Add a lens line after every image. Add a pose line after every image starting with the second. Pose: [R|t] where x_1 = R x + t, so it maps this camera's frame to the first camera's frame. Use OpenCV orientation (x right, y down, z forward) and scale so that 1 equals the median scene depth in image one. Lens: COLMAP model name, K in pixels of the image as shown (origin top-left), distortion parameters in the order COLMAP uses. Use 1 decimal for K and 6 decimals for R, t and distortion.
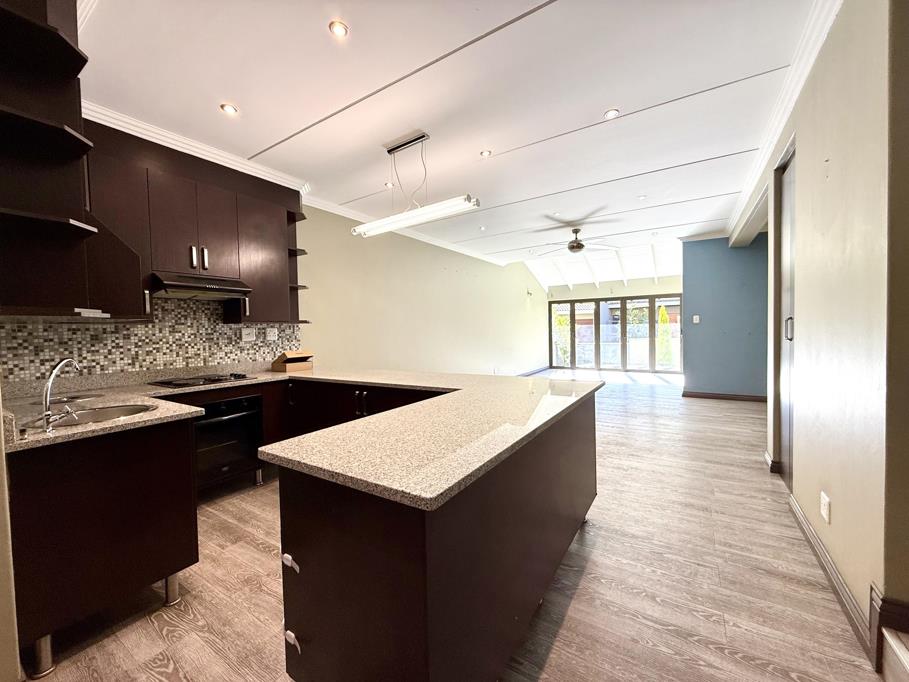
lens RADIAL K [[362.0, 0, 454.6], [0, 362.0, 339.9], [0, 0, 1]] dist [-0.001400, -0.000123]
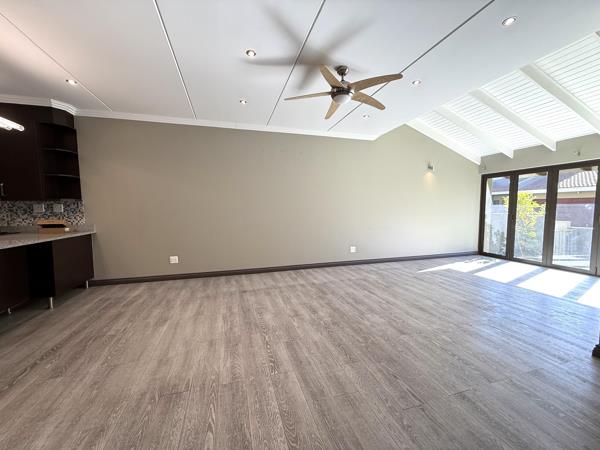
lens RADIAL K [[239.0, 0, 300.1], [0, 239.0, 224.2], [0, 0, 1]] dist [-0.001400, -0.000123]
pose [[0.757809, 0.059726, -0.649737, 0.940386], [-0.030254, 0.997947, 0.056448, -0.035754], [0.651775, -0.023120, 0.758060, 0.922995]]
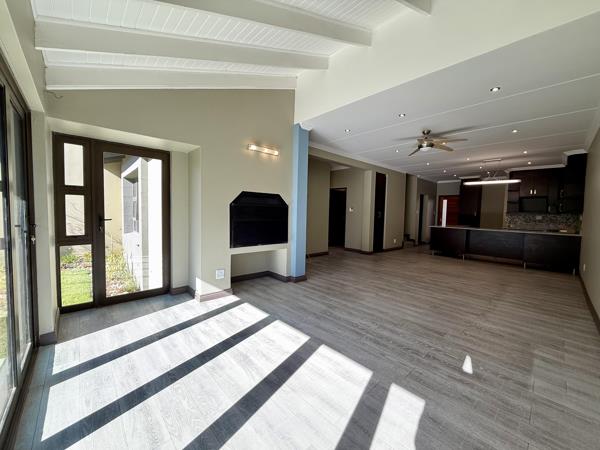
lens RADIAL K [[239.0, 0, 300.1], [0, 239.0, 224.2], [0, 0, 1]] dist [-0.001400, -0.000123]
pose [[-0.969244, -0.016947, 0.245519, 0.850633], [0.002817, 0.996797, 0.079926, -0.104697], [-0.246087, 0.078159, -0.966091, 2.947887]]
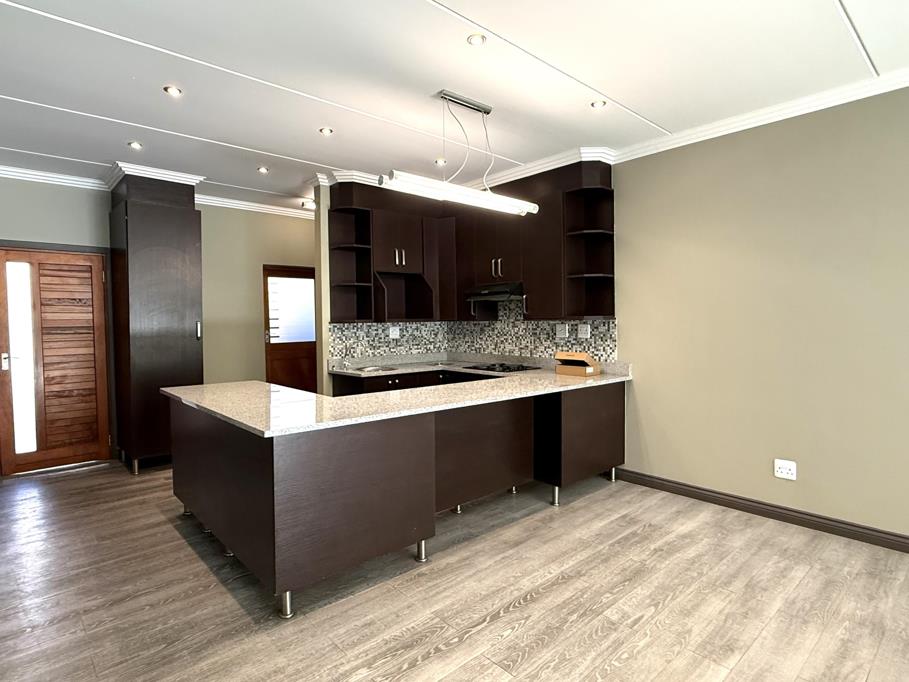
lens RADIAL K [[499.3, 0, 454.7], [0, 499.3, 340.4], [0, 0, 1]] dist [-0.000185, -0.000290]
pose [[-0.261630, 0.062087, -0.963169, 0.777795], [-0.015412, 0.997533, 0.068488, -0.074384], [0.965045, 0.032763, -0.260027, 1.038121]]
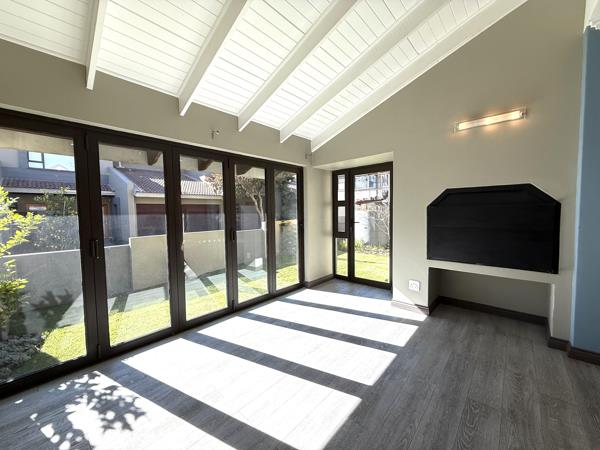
lens RADIAL K [[238.3, 0, 293.7], [0, 238.3, 224.0], [0, 0, 1]] dist [-0.000143, 0.000019]
pose [[0.187192, -0.034371, 0.981722, 0.481724], [0.043924, 0.998681, 0.026590, -0.092455], [-0.981341, 0.038143, 0.188455, 2.379336]]
